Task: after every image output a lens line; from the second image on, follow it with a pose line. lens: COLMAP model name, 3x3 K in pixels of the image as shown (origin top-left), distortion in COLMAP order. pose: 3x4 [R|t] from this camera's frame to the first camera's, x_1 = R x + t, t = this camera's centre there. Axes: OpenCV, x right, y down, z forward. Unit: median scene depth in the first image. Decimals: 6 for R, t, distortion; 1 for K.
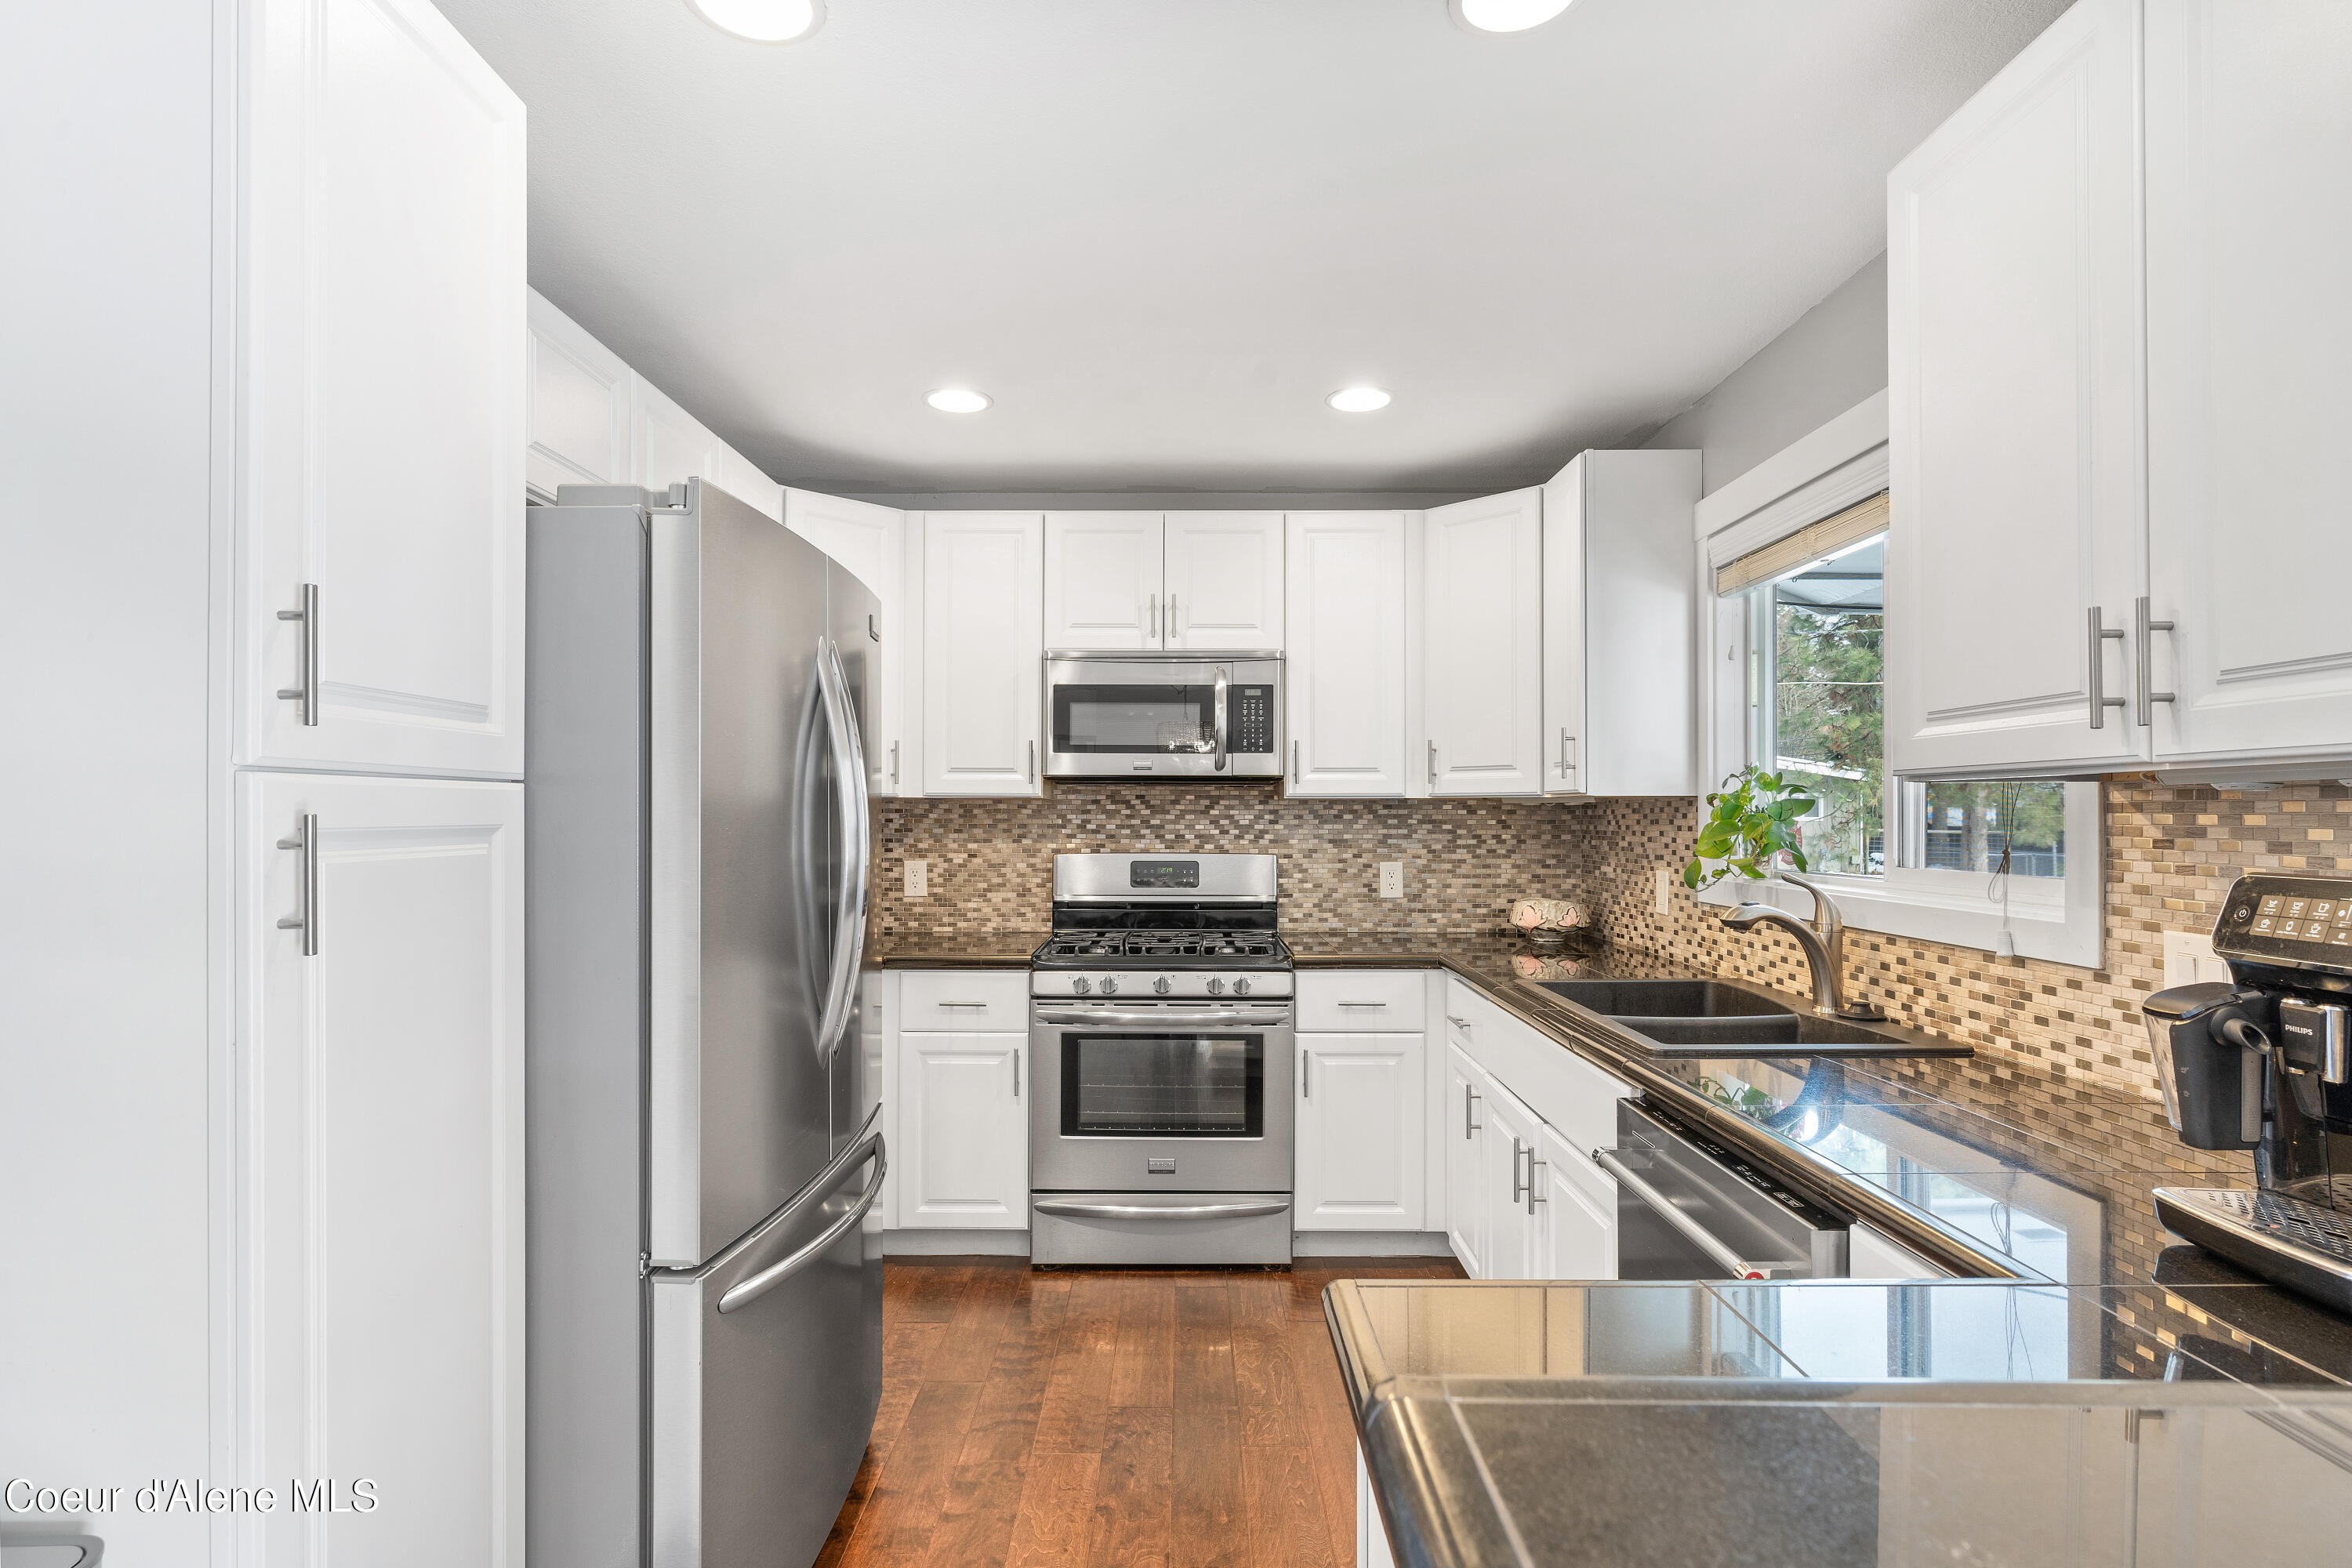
lens RADIAL K [[1151.7, 0, 1172.6], [0, 1151.7, 811.0], [0, 0, 1]] dist [-0.004482, 0.001452]
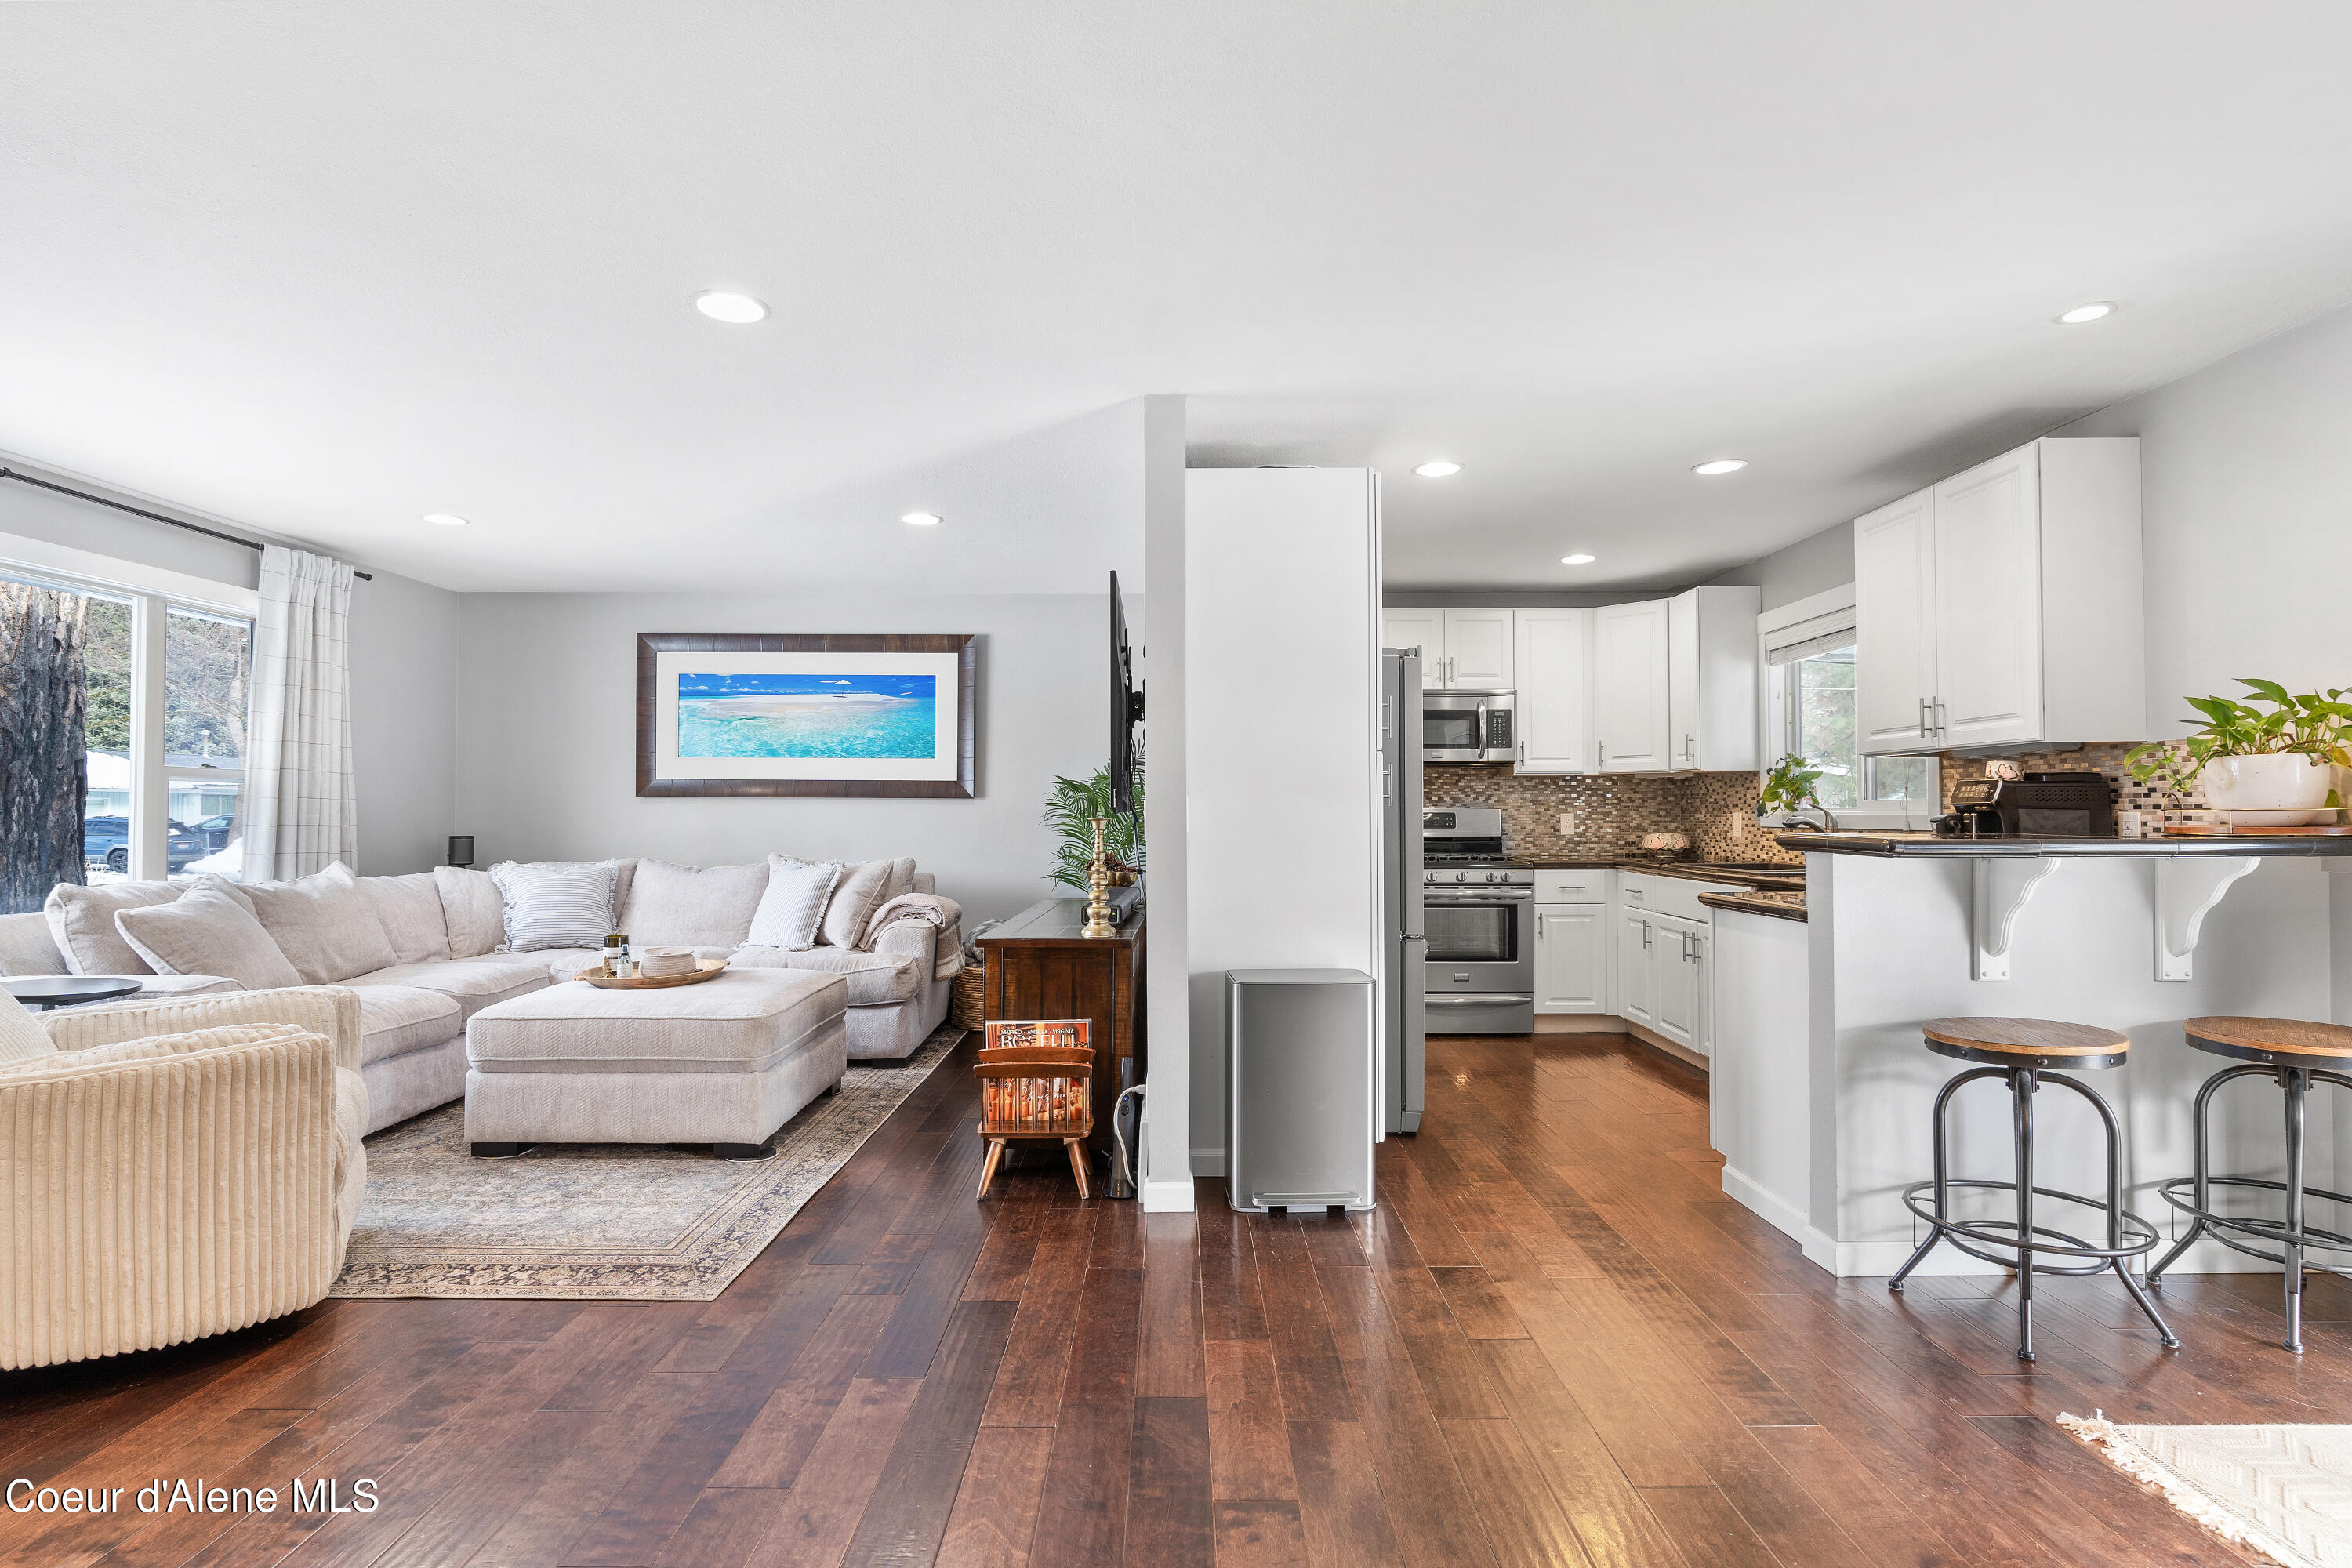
lens RADIAL K [[1139.0, 0, 1172.6], [0, 1139.0, 792.8], [0, 0, 1]] dist [-0.006082, 0.001375]
pose [[0.999989, -0.002053, 0.004276, -0.453452], [0.002117, 0.999886, -0.014959, 0.043653], [-0.004244, 0.014968, 0.999879, -0.757277]]
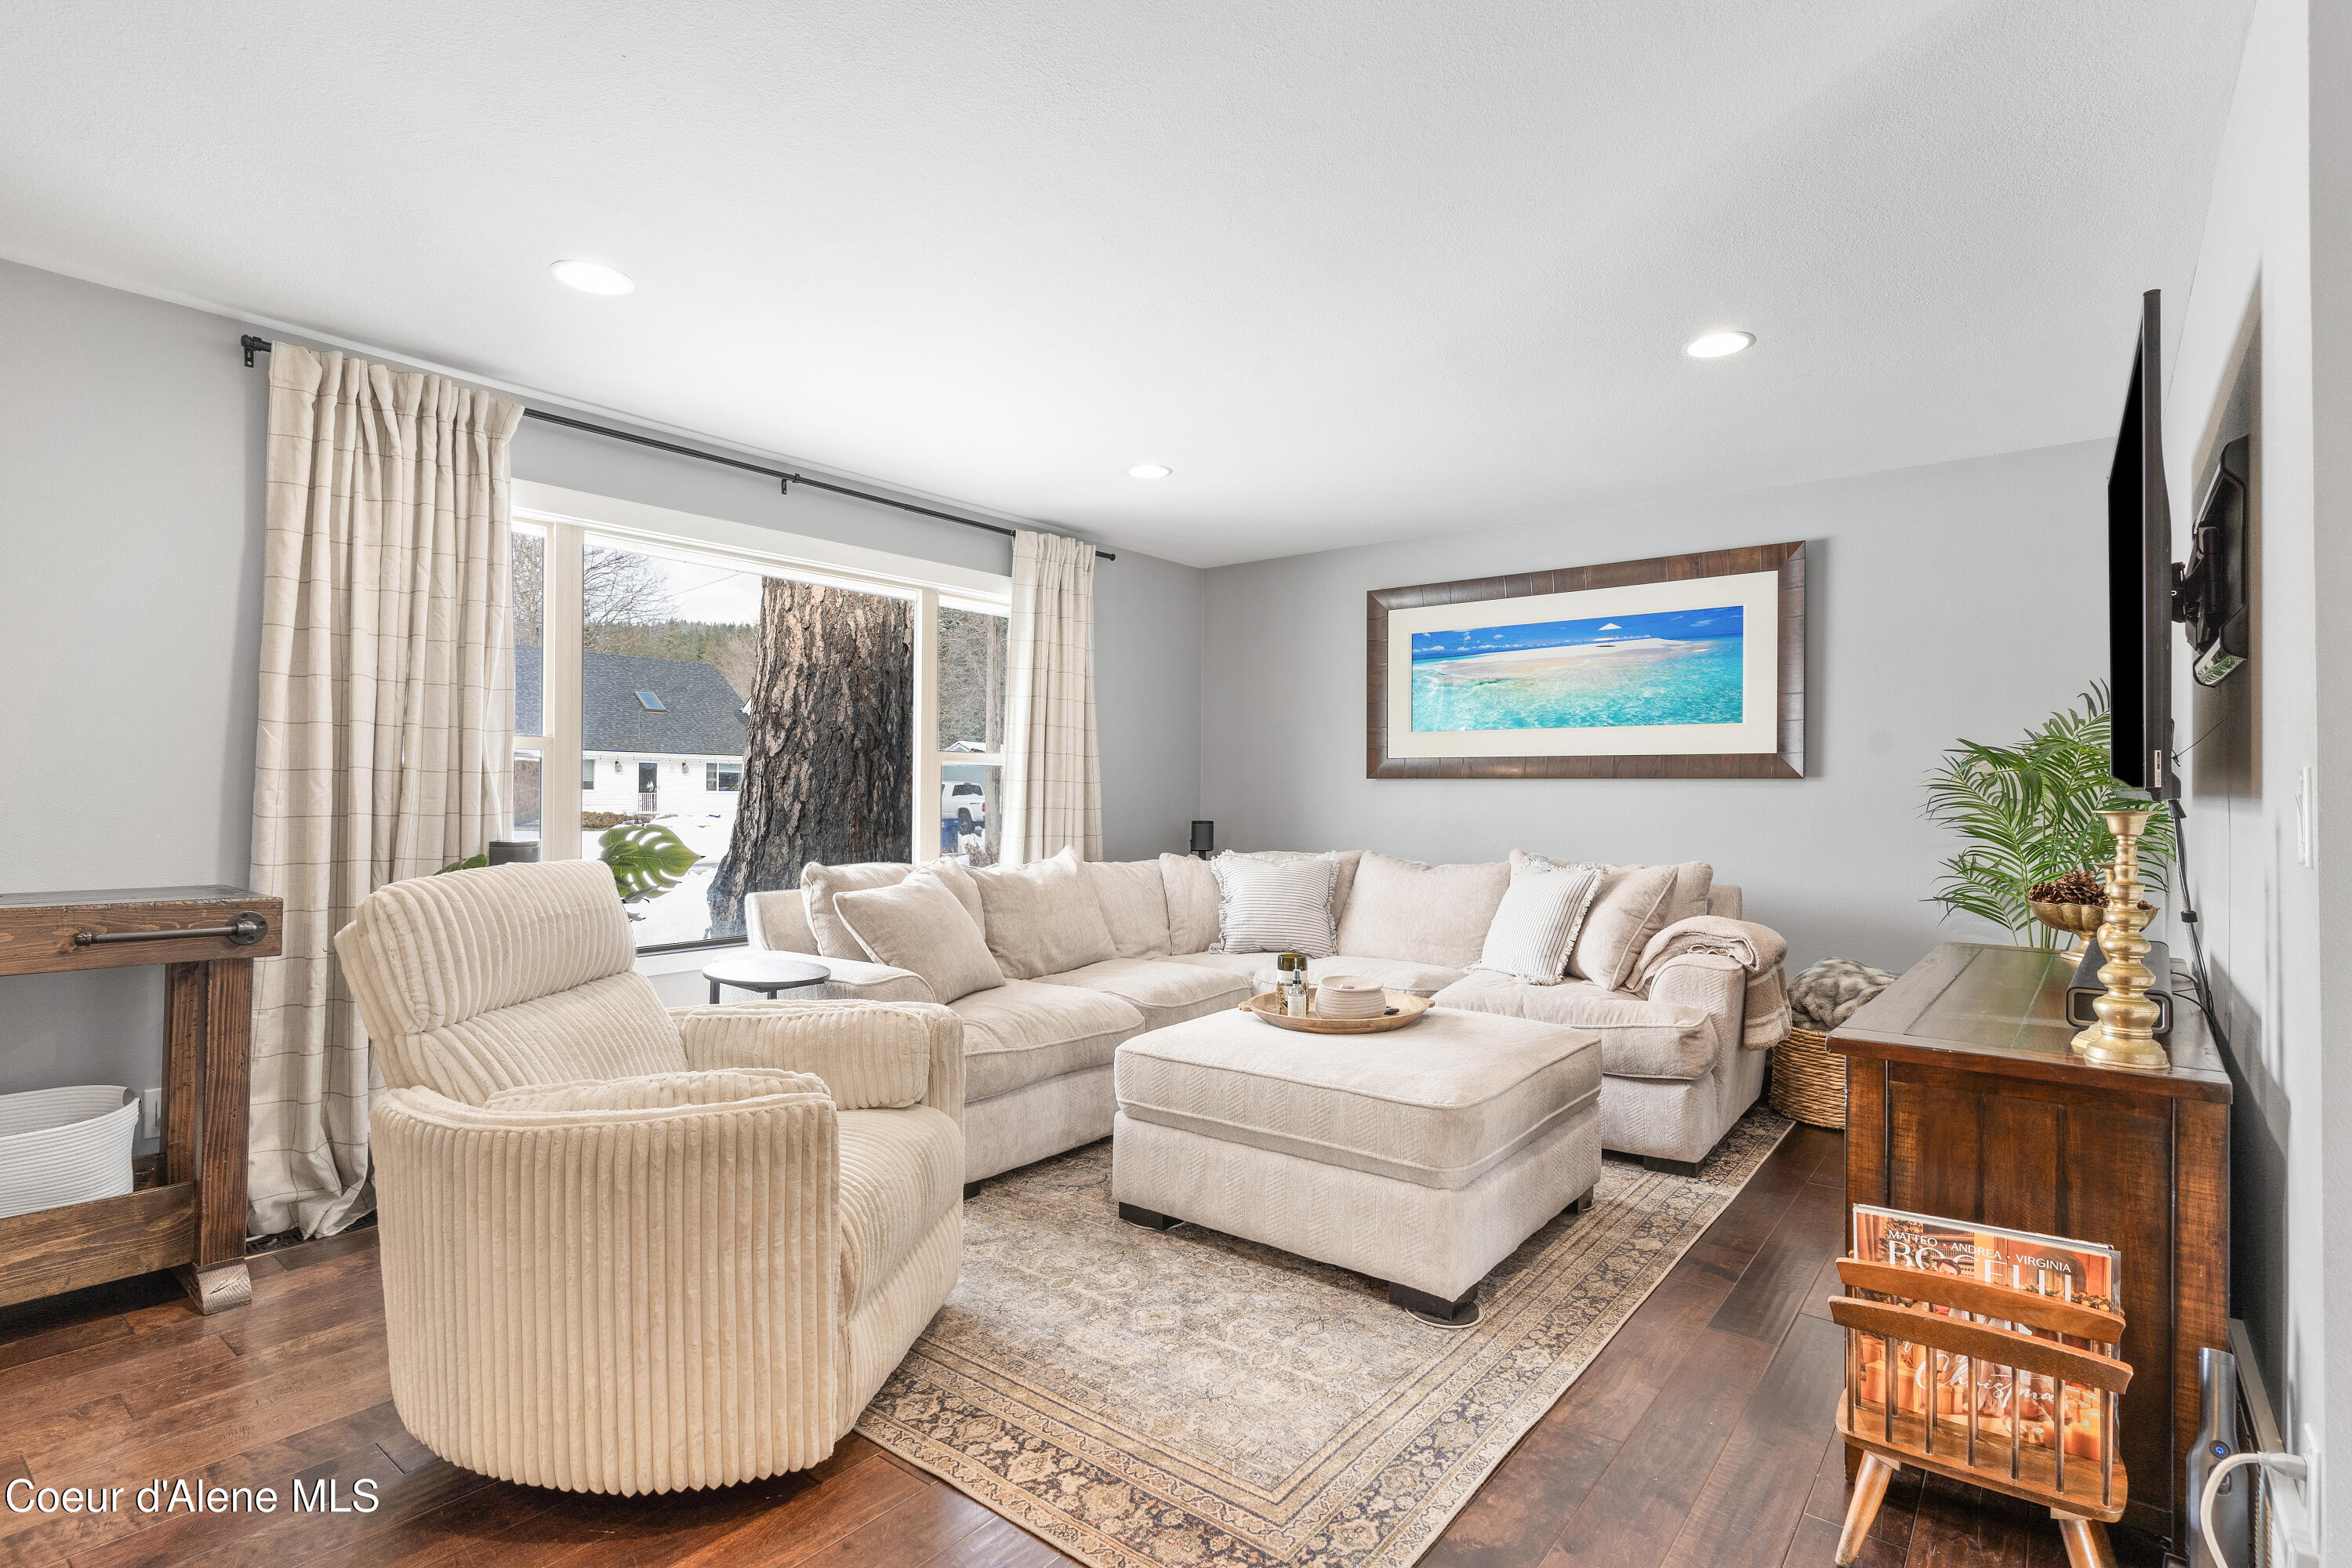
lens RADIAL K [[1139.0, 0, 1172.6], [0, 1139.0, 792.8], [0, 0, 1]] dist [-0.006082, 0.001375]
pose [[0.787054, -0.000471, -0.616884, -0.543010], [-0.002037, 0.999992, -0.003363, 0.045956], [0.616881, 0.003904, 0.787047, -0.328152]]
